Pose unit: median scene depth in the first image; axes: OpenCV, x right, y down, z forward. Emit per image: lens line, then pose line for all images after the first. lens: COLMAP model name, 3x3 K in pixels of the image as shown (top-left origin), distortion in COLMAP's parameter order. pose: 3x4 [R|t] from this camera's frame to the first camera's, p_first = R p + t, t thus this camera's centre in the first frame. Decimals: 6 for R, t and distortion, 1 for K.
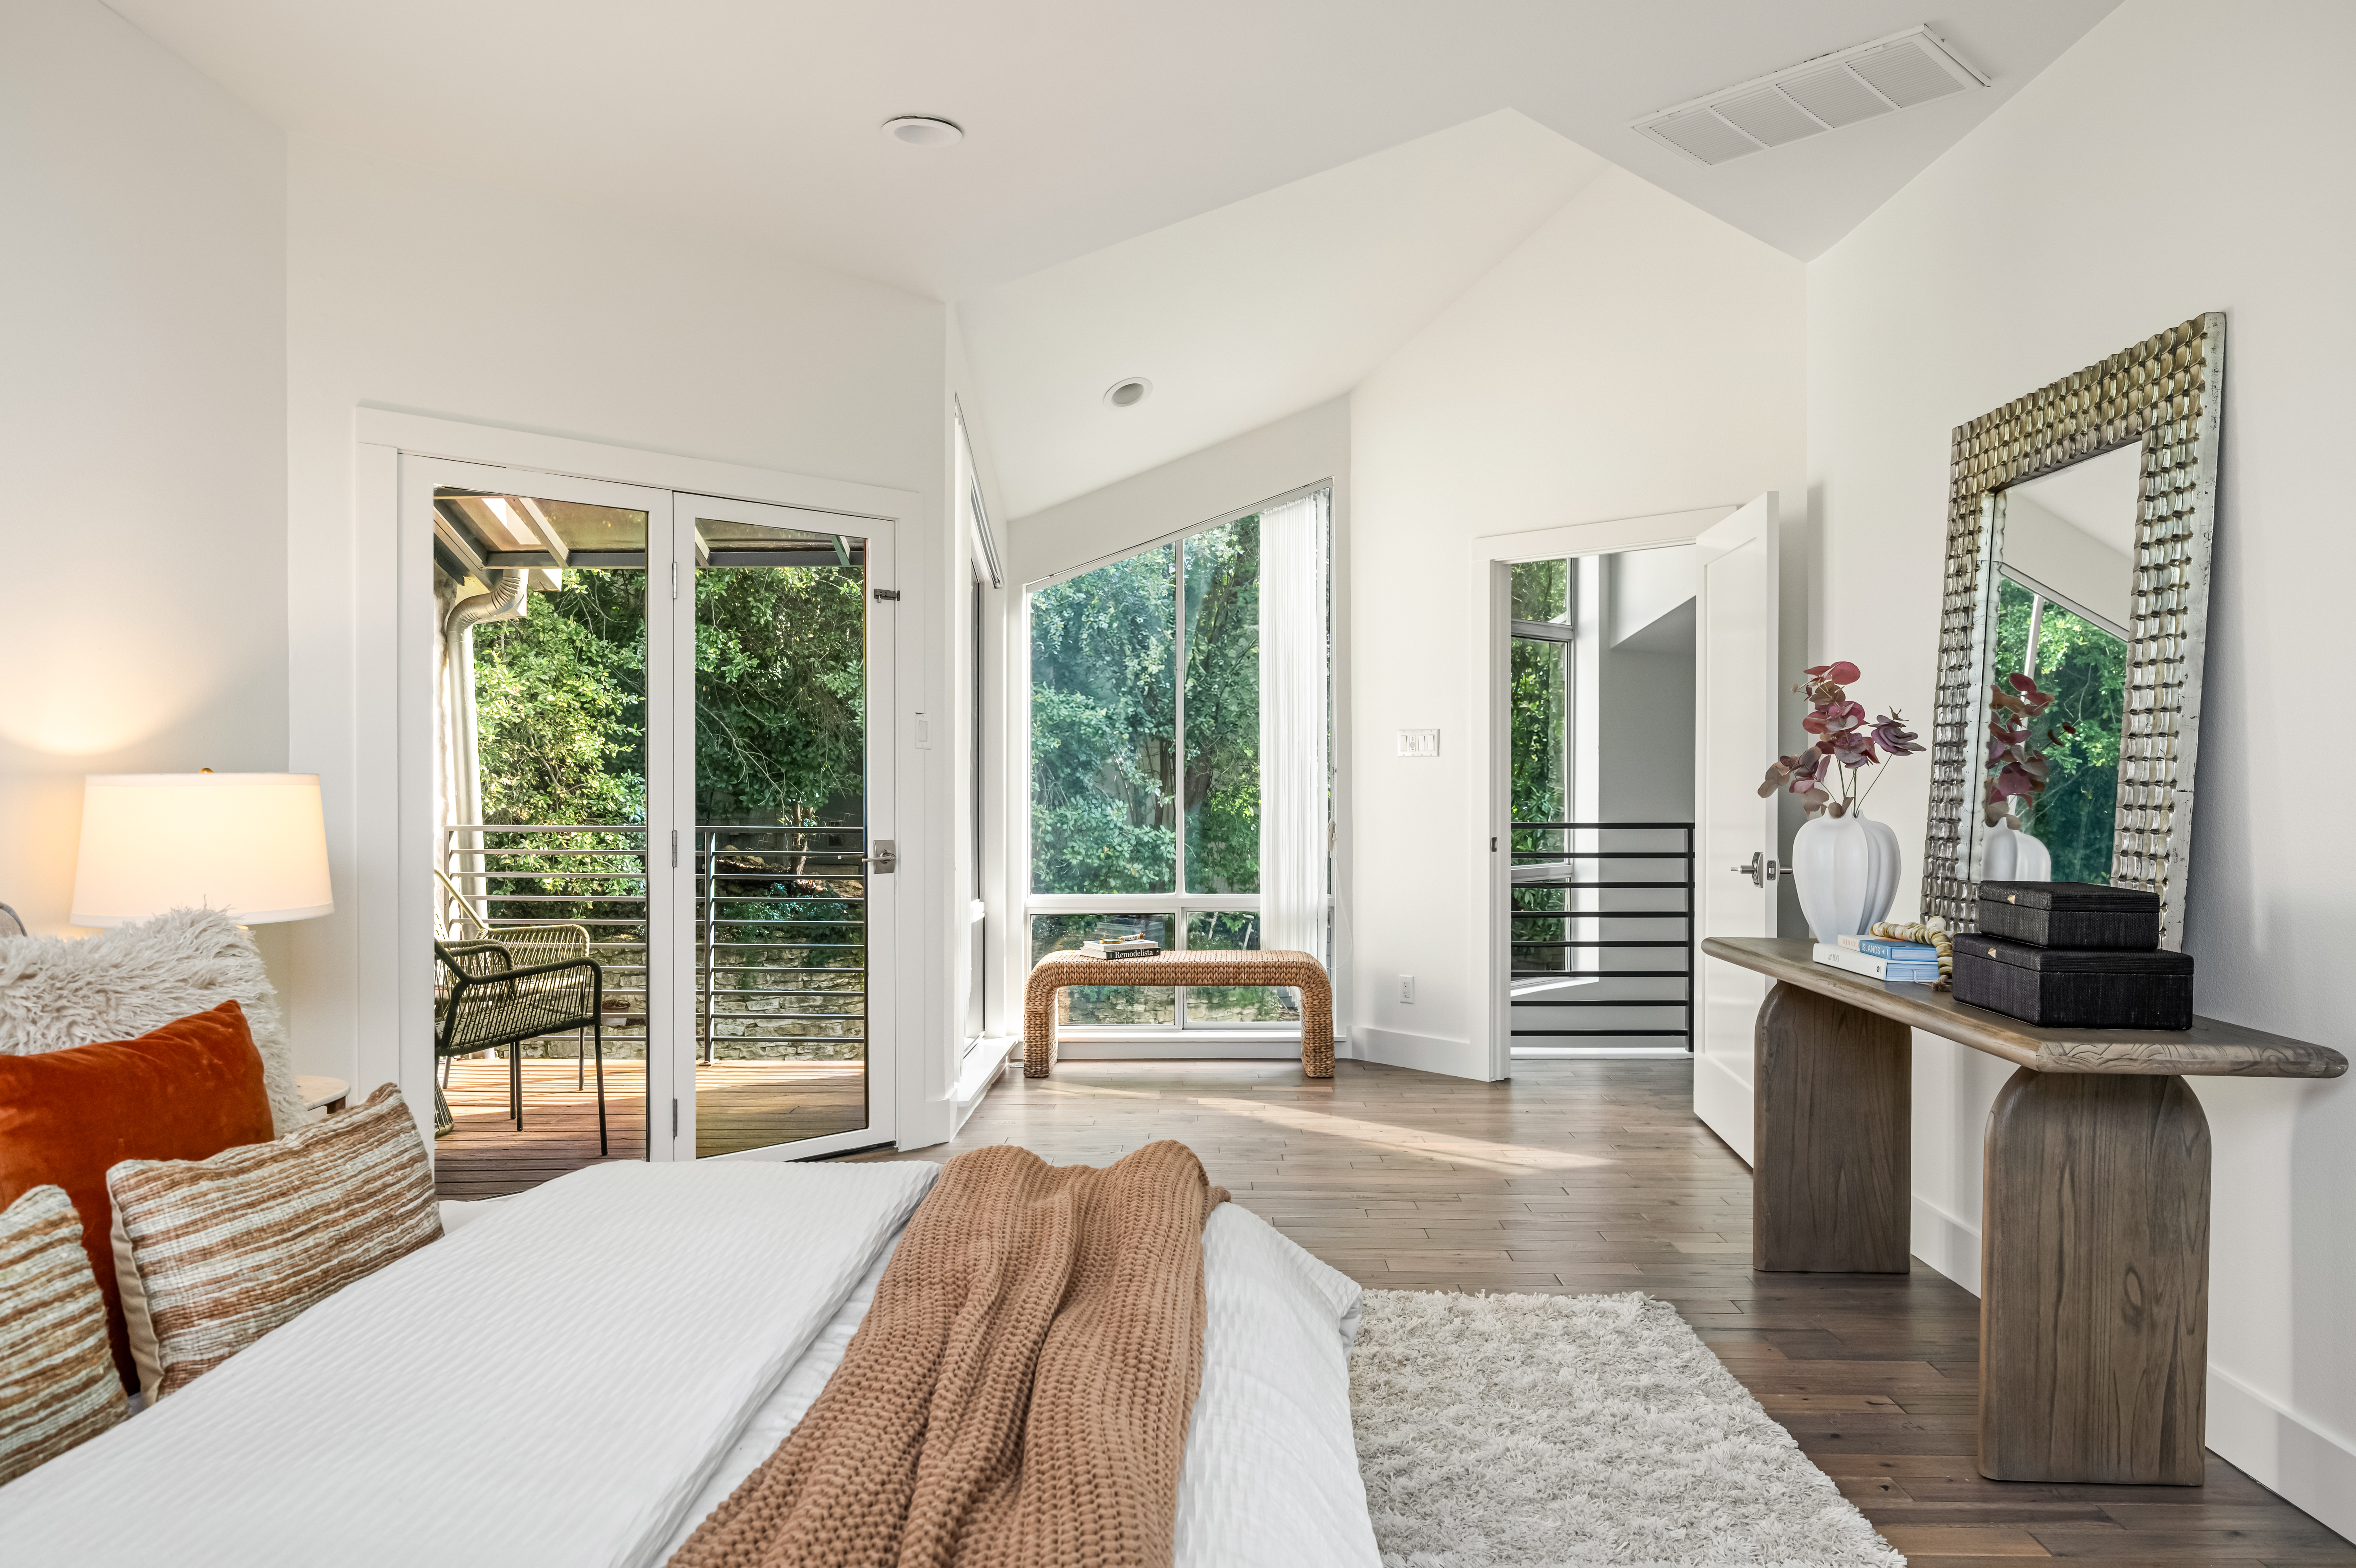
lens RADIAL K [[1563.3, 0, 1178.0], [0, 1563.3, 784.0], [0, 0, 1]] dist [-0.008412, -0.000770]
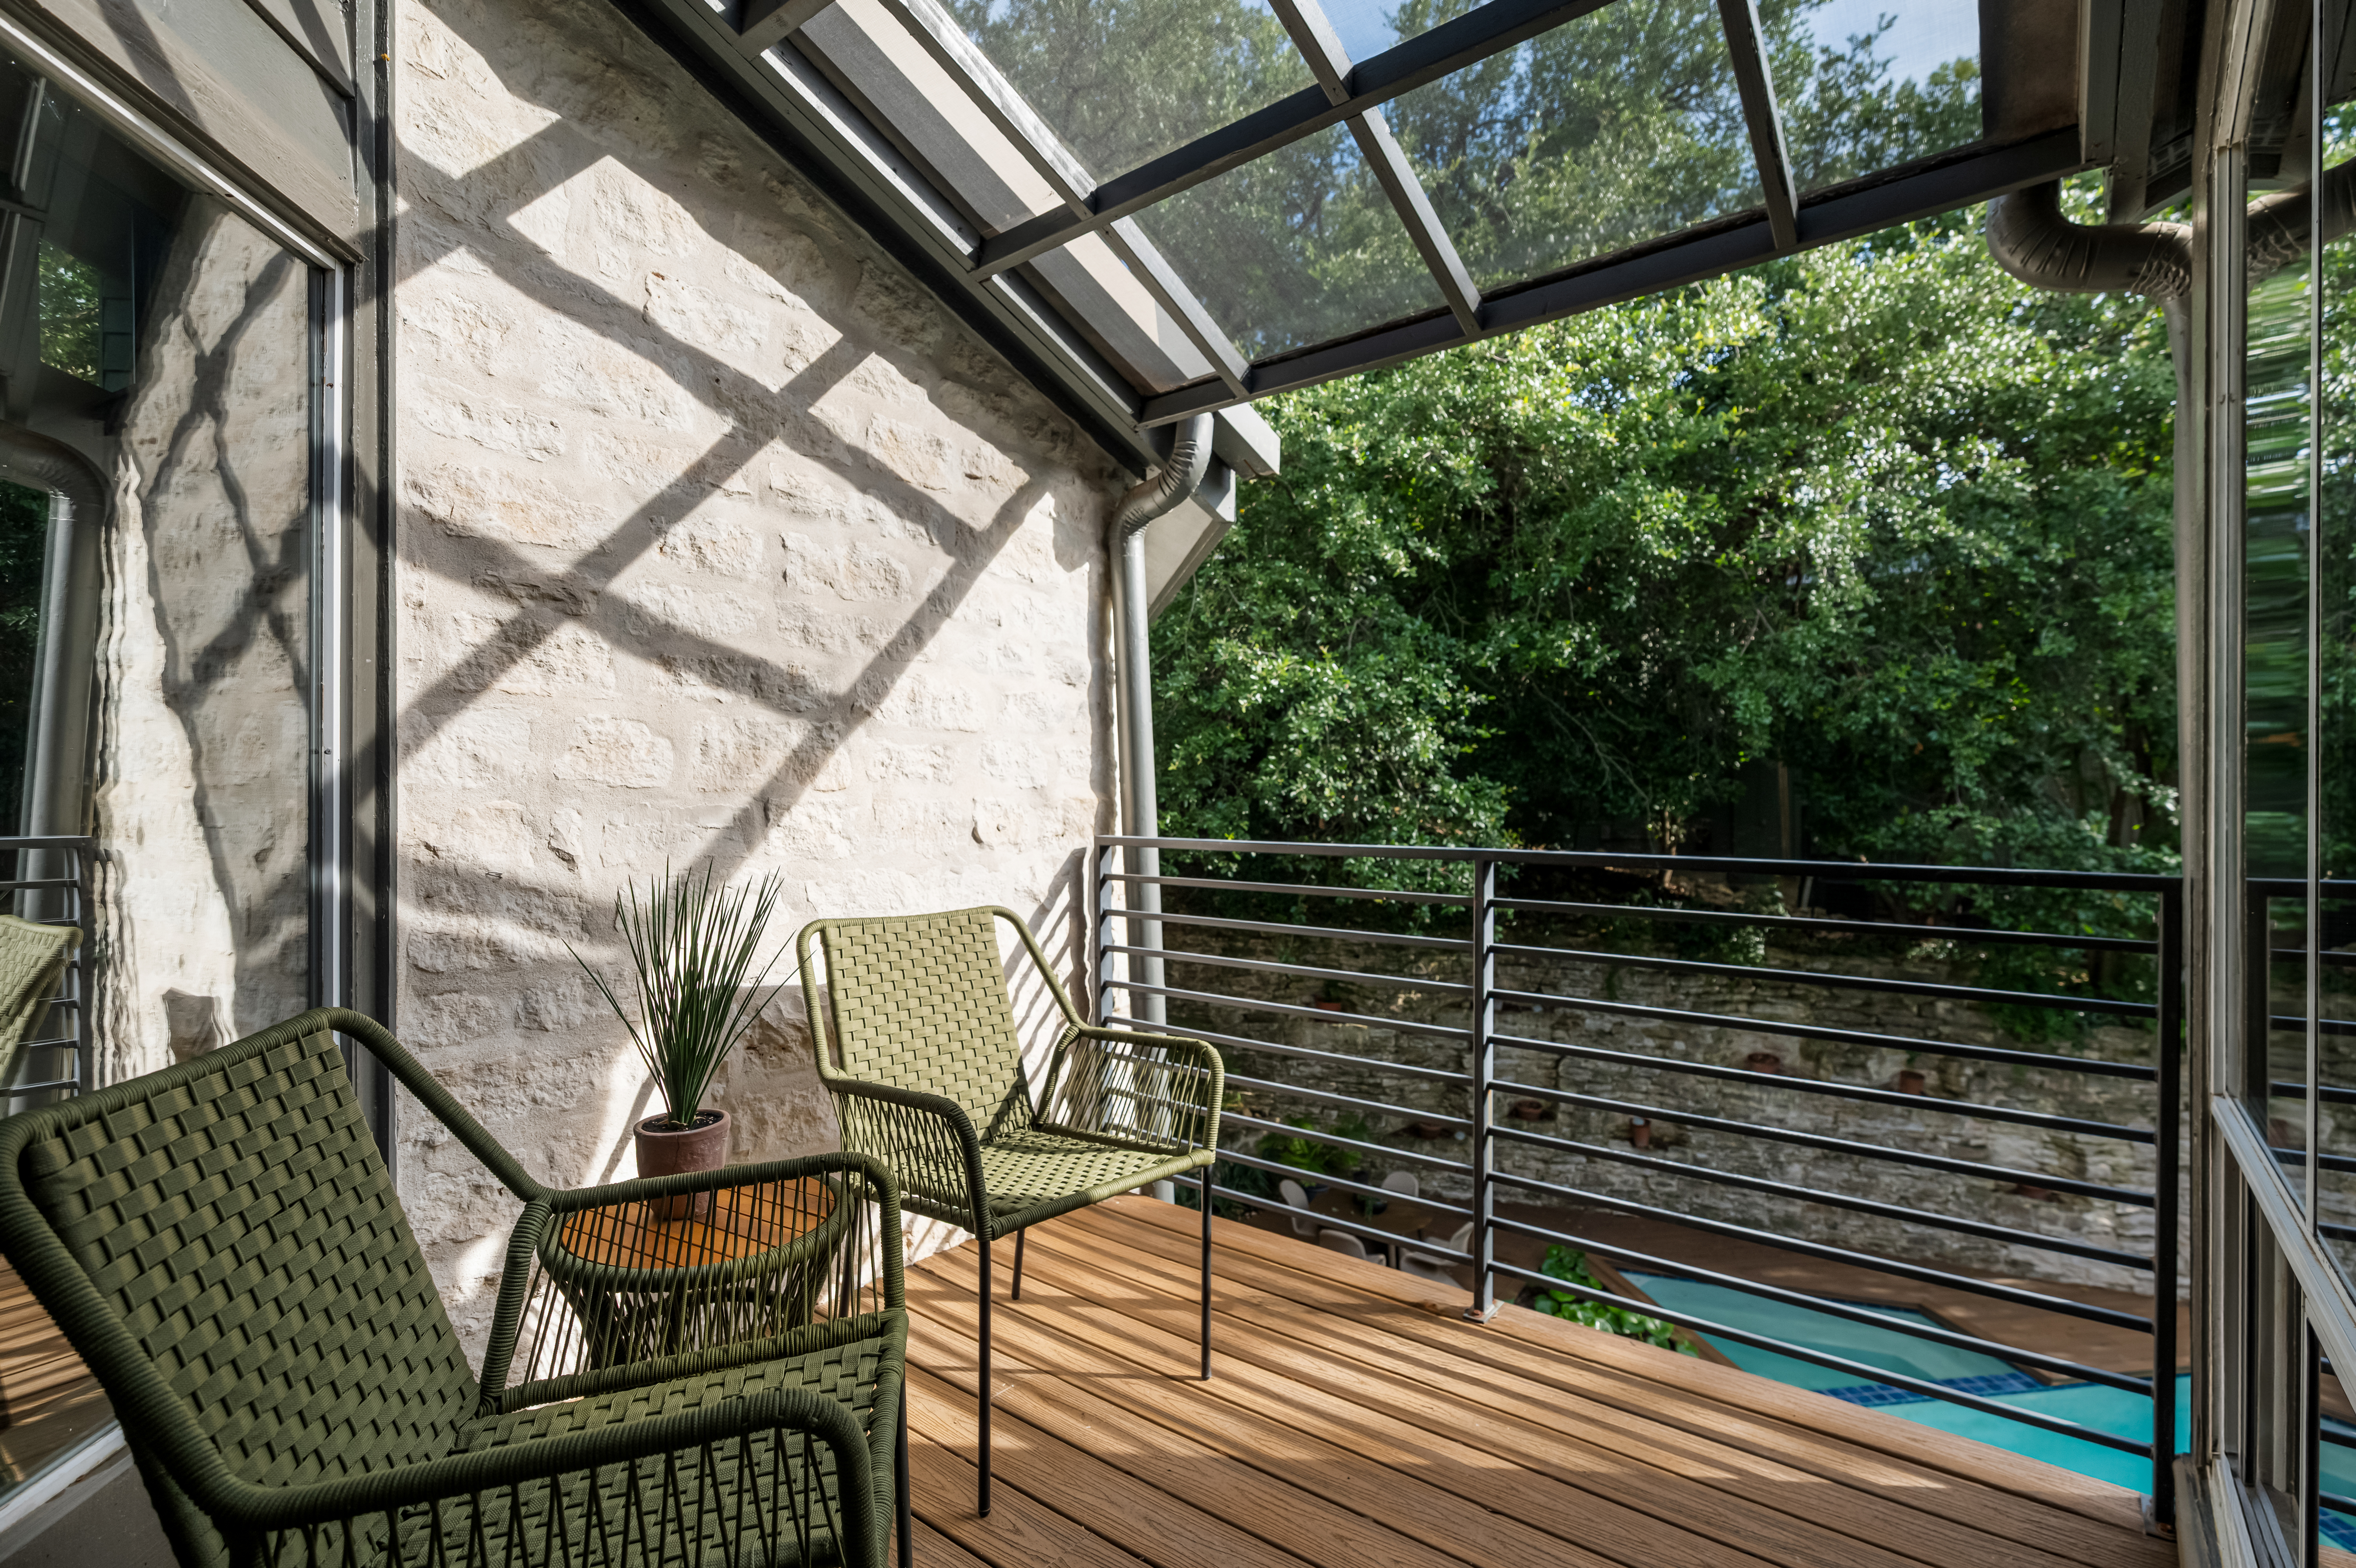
lens RADIAL K [[1093.0, 0, 1190.4], [0, 1093.0, 807.0], [0, 0, 1]] dist [0.001763, -0.000042]
pose [[0.797075, 0.004489, -0.603864, -0.175846], [0.000718, 0.999965, 0.008382, 0.010481], [0.603881, -0.007115, 0.797043, 0.714191]]
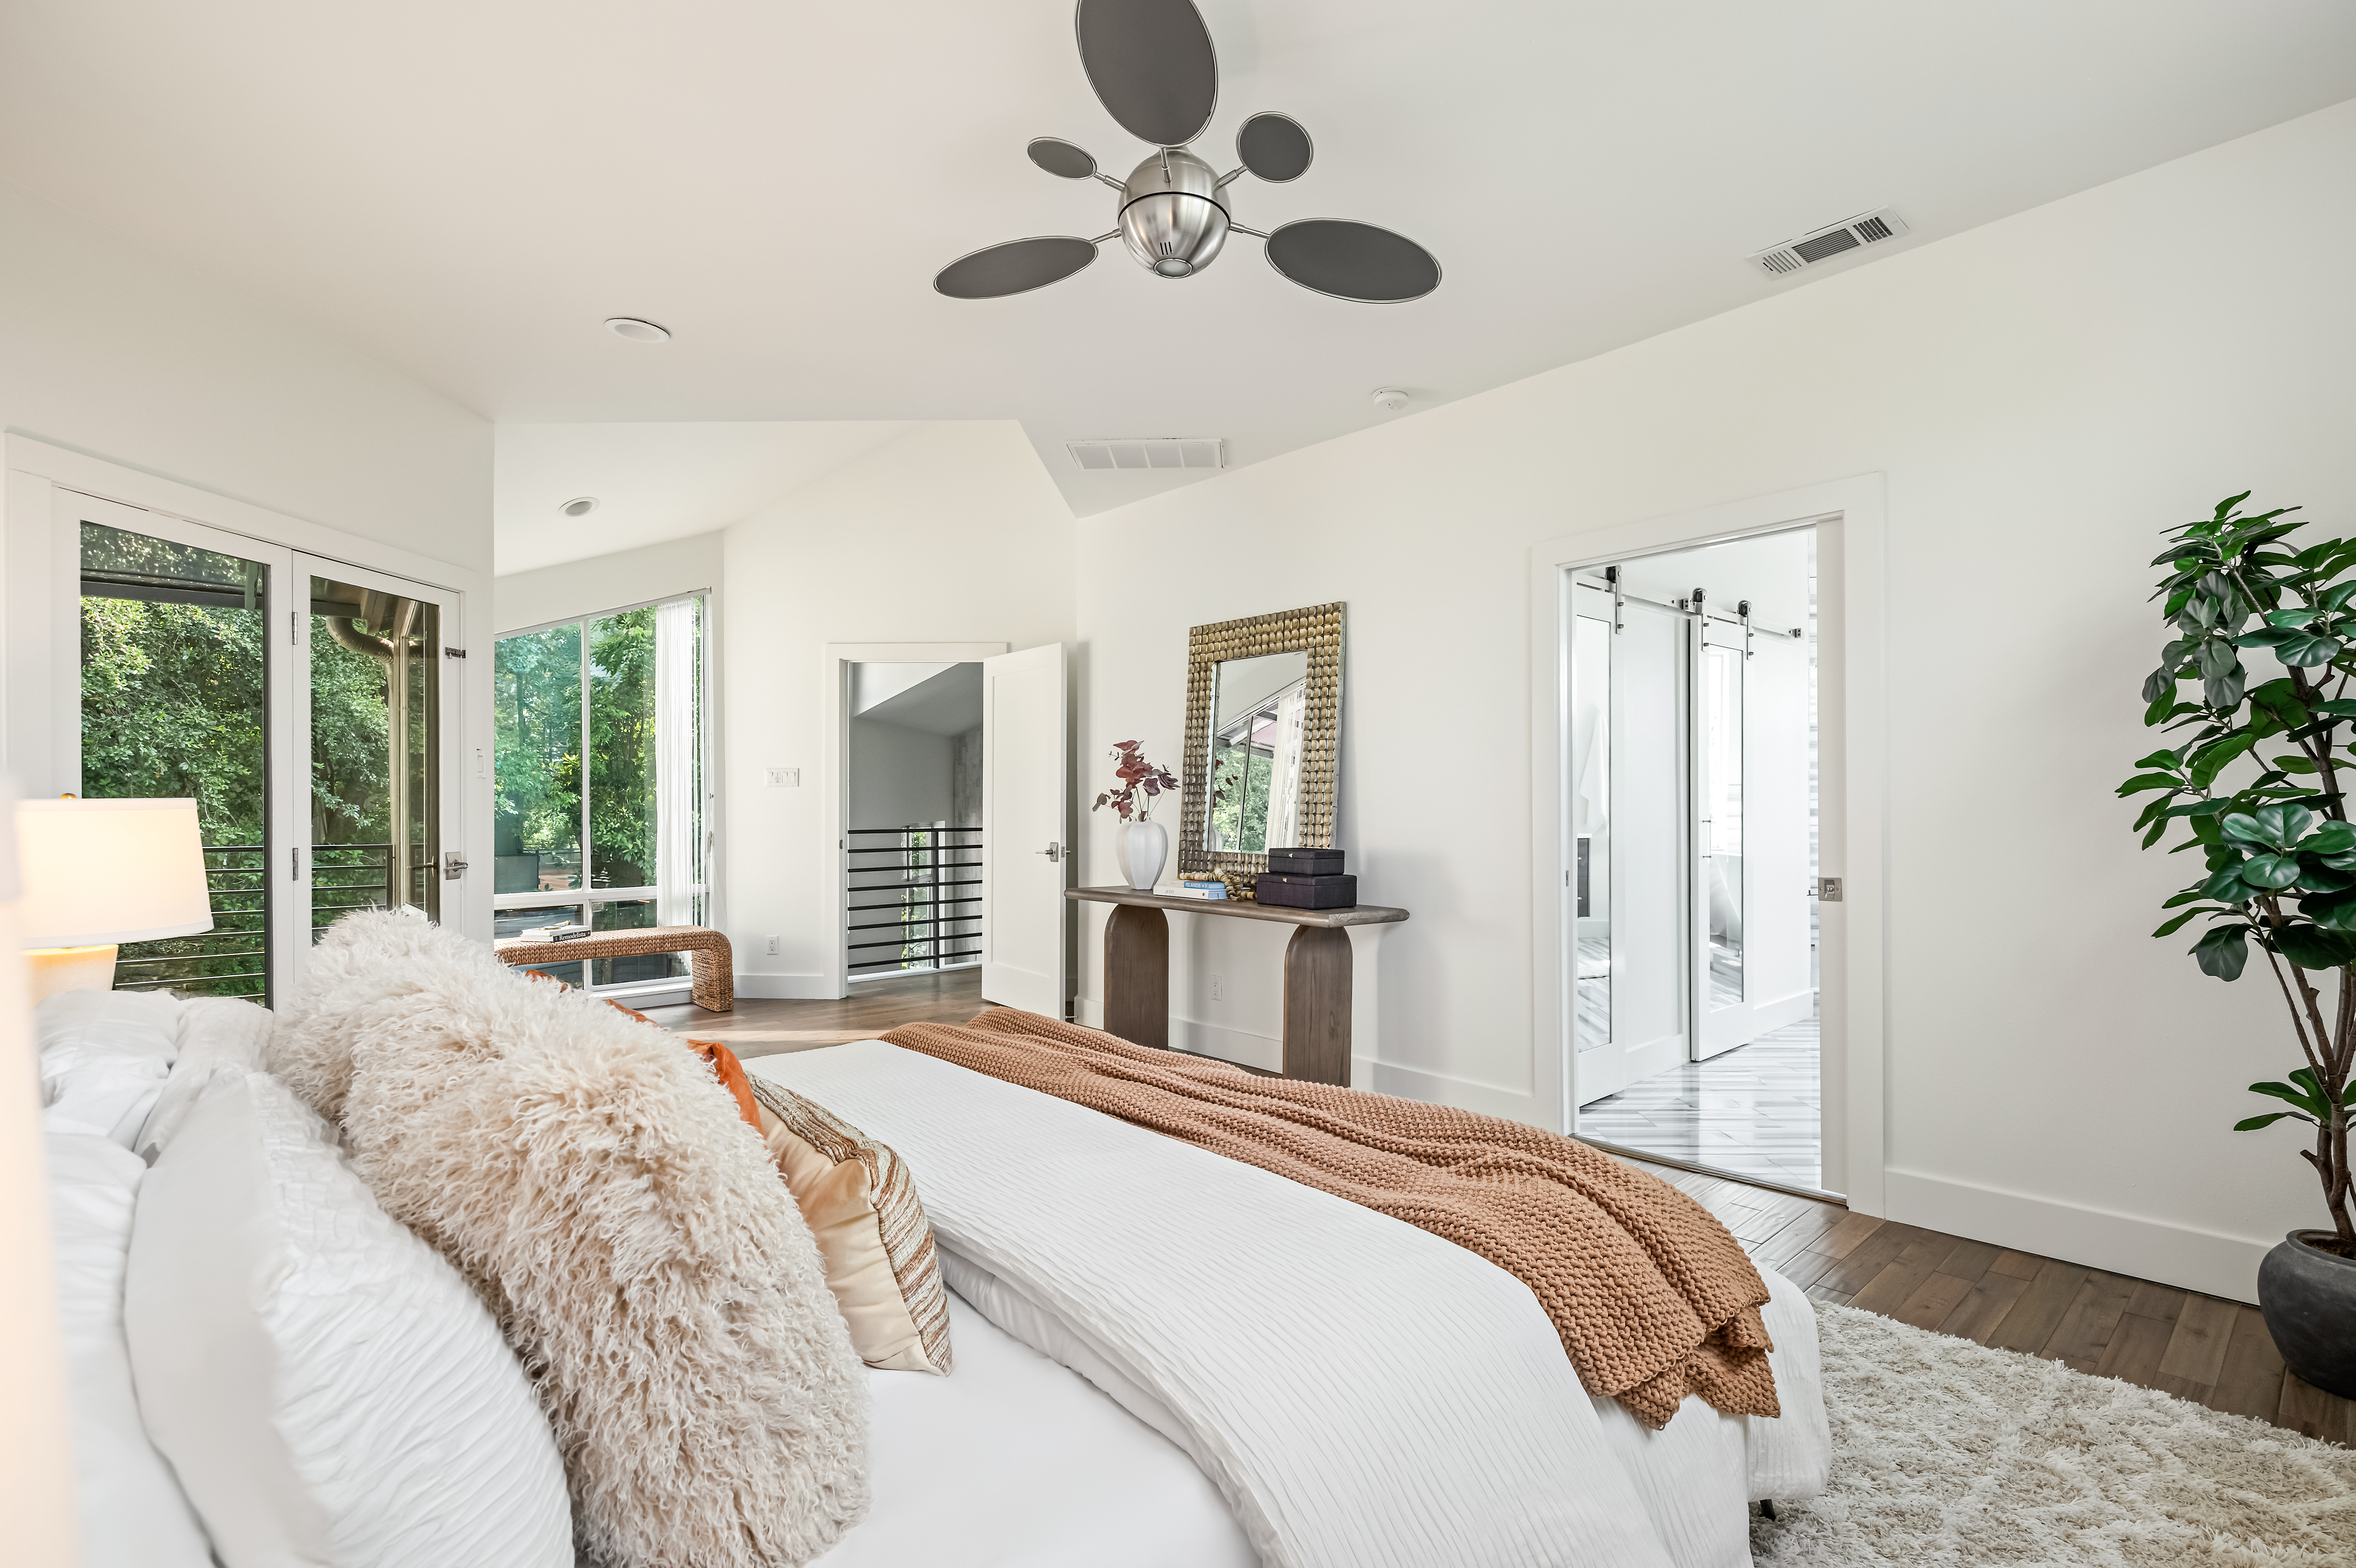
lens RADIAL K [[1093.0, 0, 1190.4], [0, 1093.0, 807.0], [0, 0, 1]] dist [0.001763, -0.000042]
pose [[0.731165, -0.004829, 0.682183, -0.277561], [0.003723, 0.999988, 0.003088, -0.000024], [-0.682190, 0.000281, 0.731175, -0.020031]]
